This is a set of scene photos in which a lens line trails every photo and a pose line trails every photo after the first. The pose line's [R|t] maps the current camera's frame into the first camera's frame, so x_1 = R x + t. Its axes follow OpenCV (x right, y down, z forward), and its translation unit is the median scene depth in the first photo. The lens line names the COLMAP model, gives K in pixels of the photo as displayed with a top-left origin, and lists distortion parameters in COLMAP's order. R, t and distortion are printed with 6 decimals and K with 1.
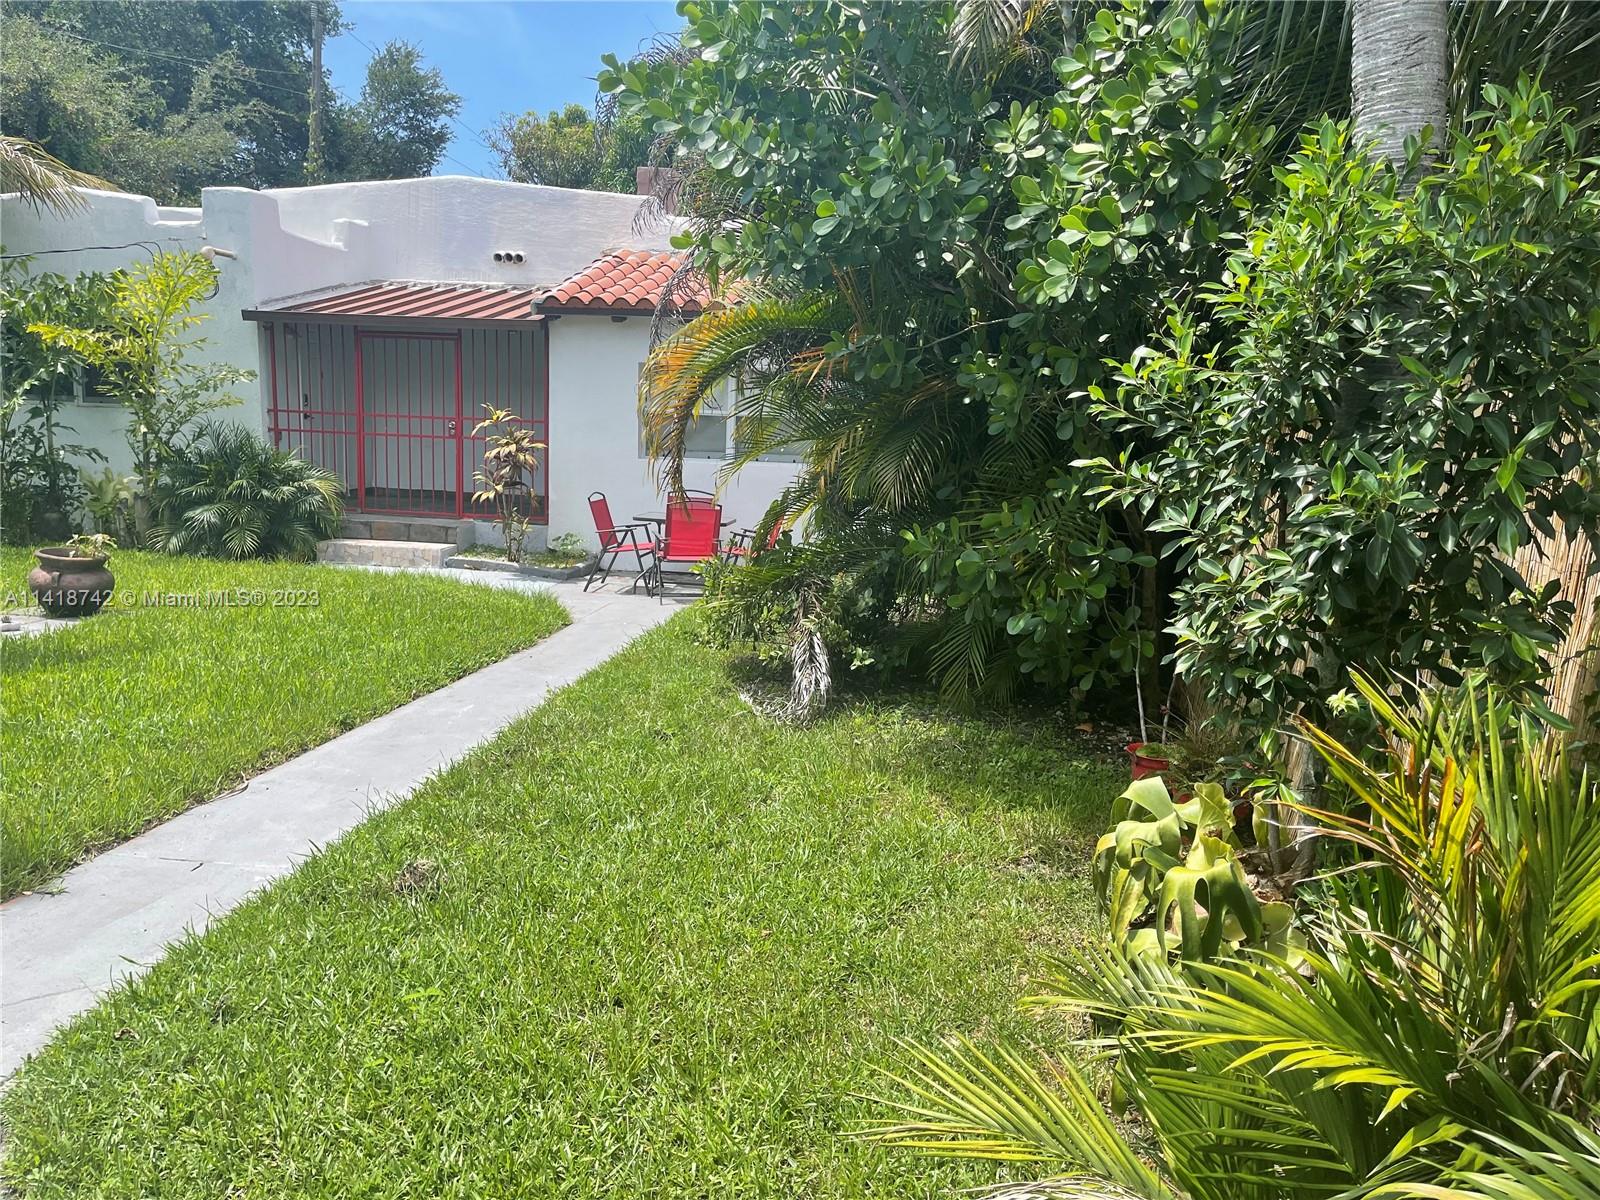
lens RADIAL K [[1204.9, 0, 796.0], [0, 1204.9, 607.5], [0, 0, 1]] dist [0.076444, -0.091597]
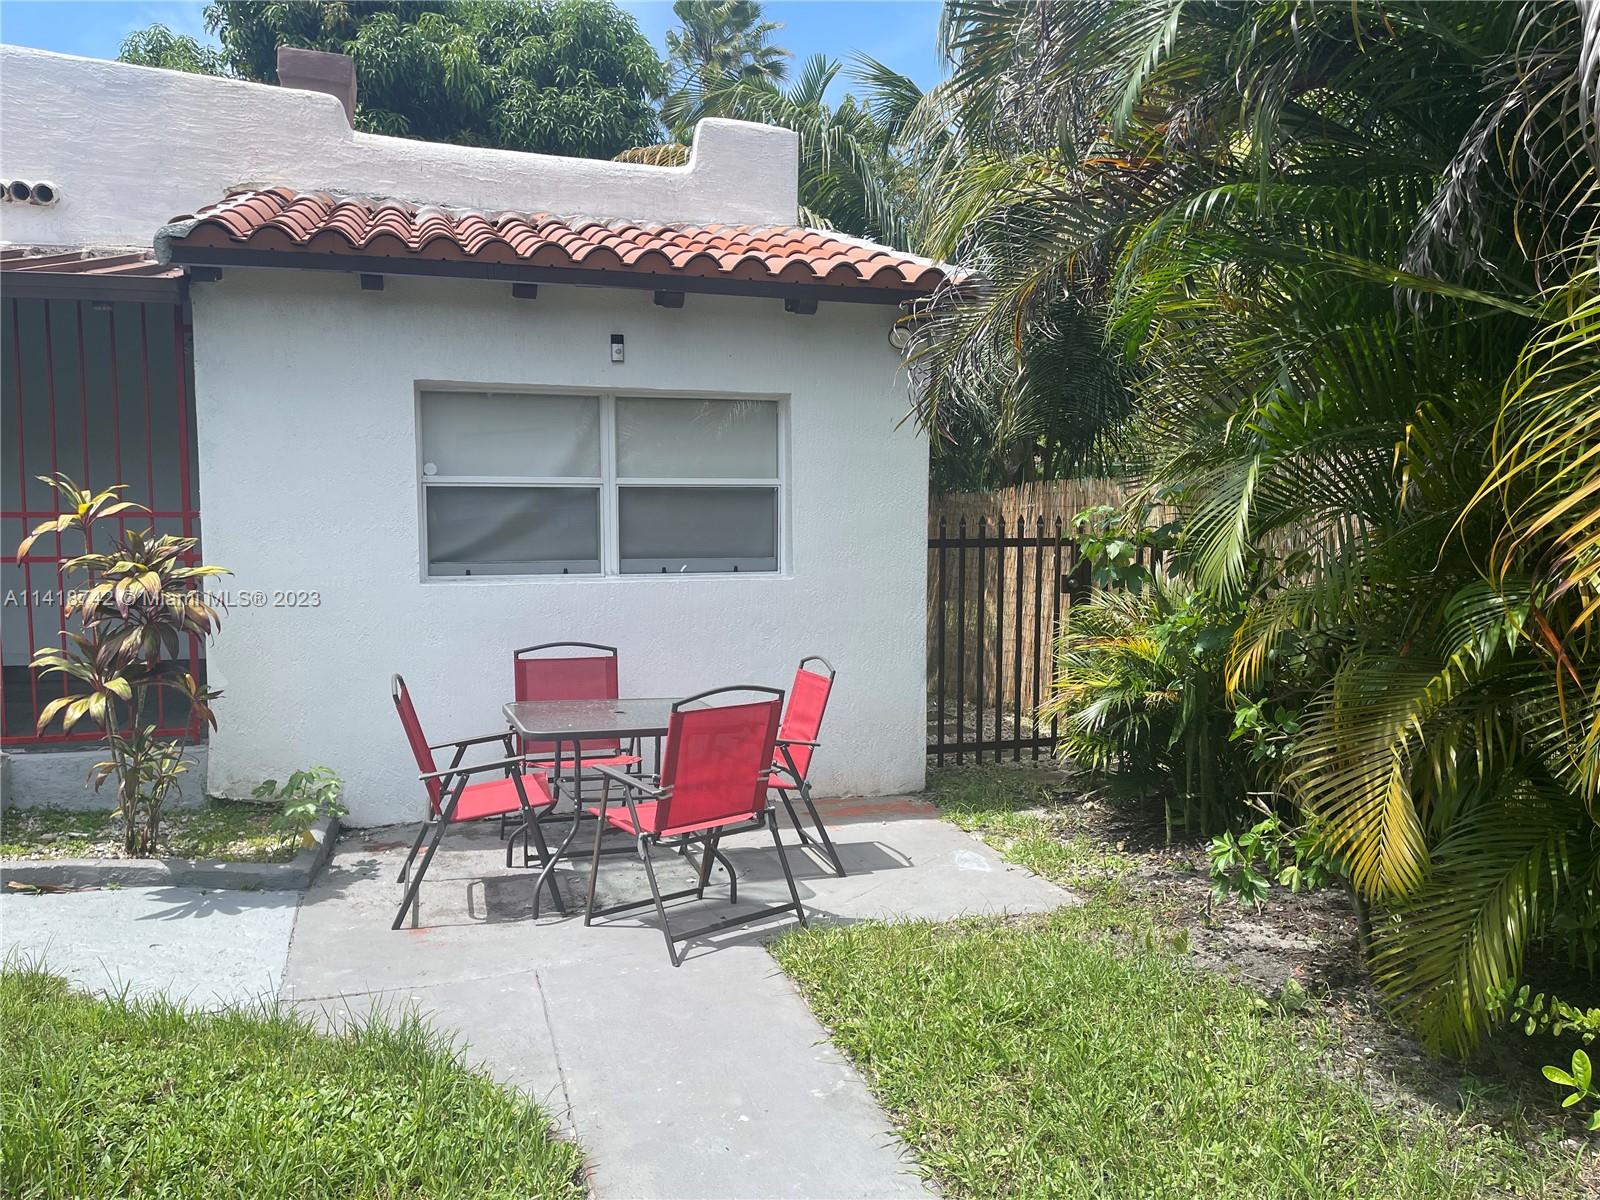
lens RADIAL K [[1204.9, 0, 796.0], [0, 1204.9, 607.5], [0, 0, 1]] dist [0.076444, -0.091597]
pose [[0.914516, -0.070884, 0.398291, -0.194458], [0.096528, 0.994327, -0.044678, -0.082728], [-0.392865, 0.079305, 0.916170, 0.537850]]
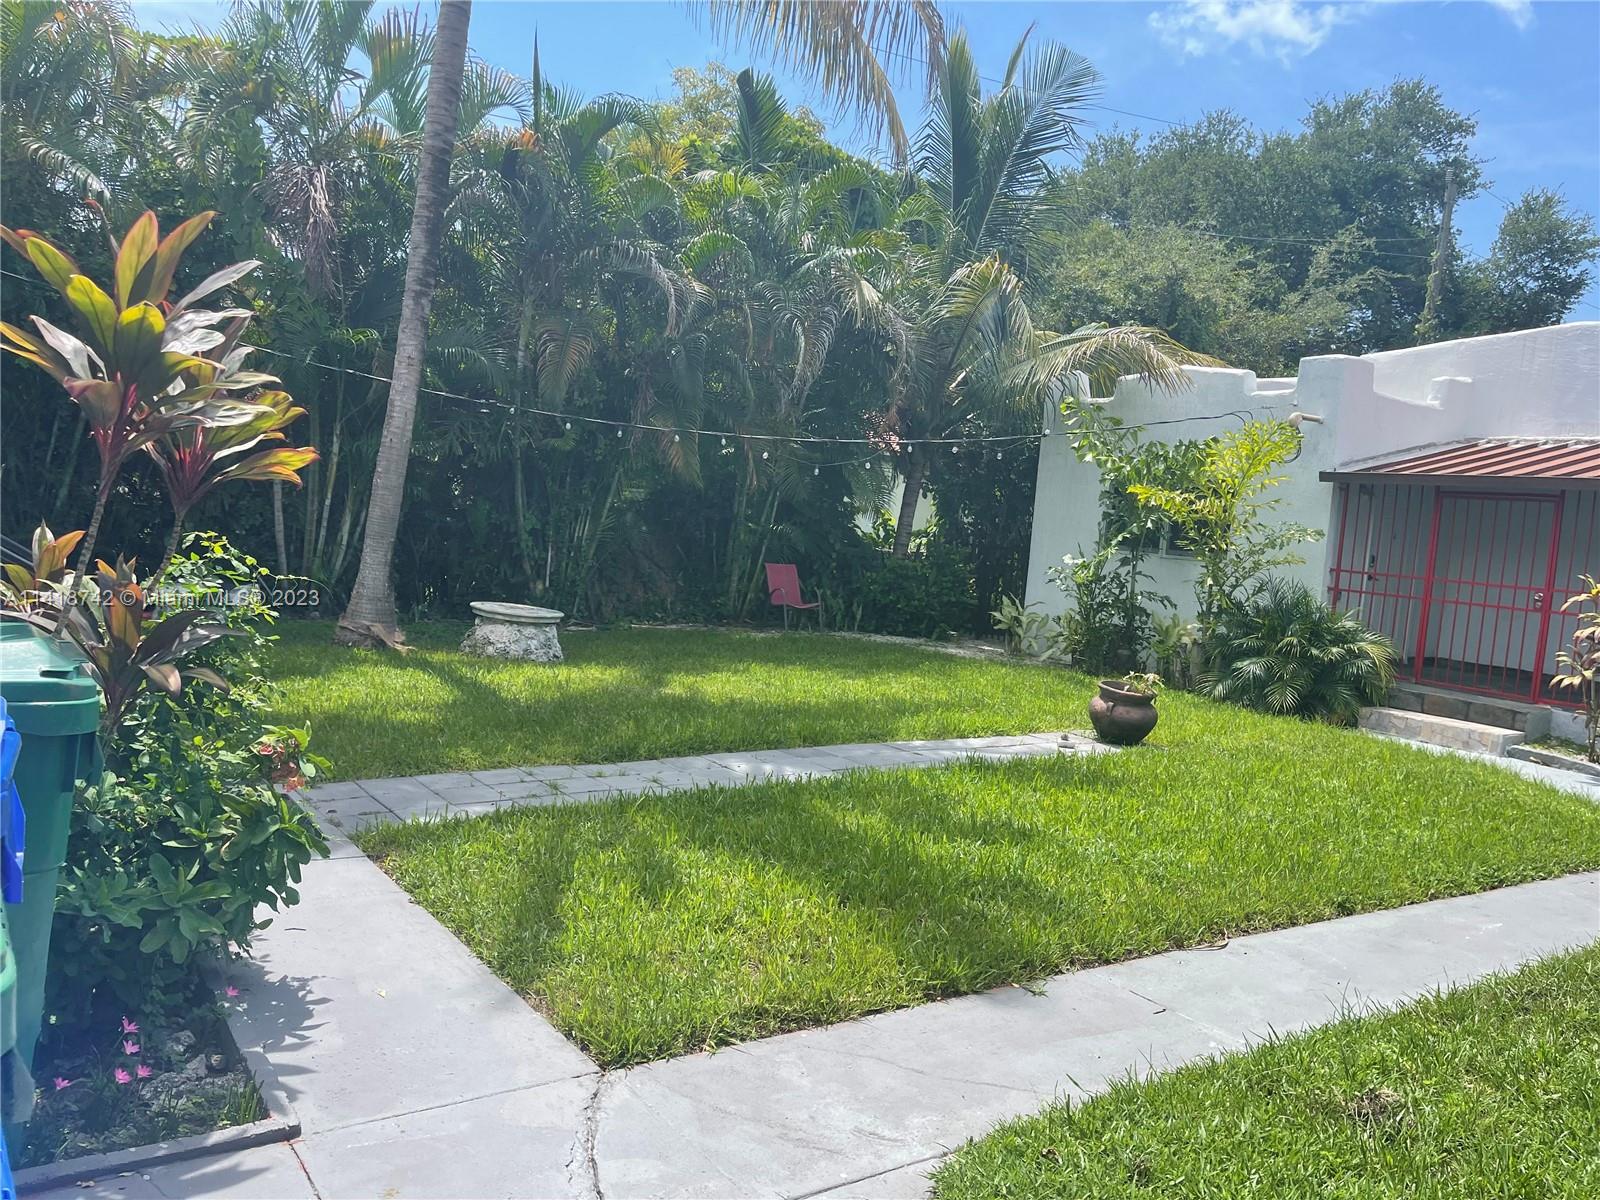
lens RADIAL K [[1212.8, 0, 792.1], [0, 1212.8, 602.0], [0, 0, 1]] dist [0.080875, -0.092173]
pose [[0.674171, 0.074223, -0.734836, 0.008574], [-0.171237, 0.983536, -0.057757, -0.003382], [0.718450, 0.164769, 0.675781, 0.014303]]
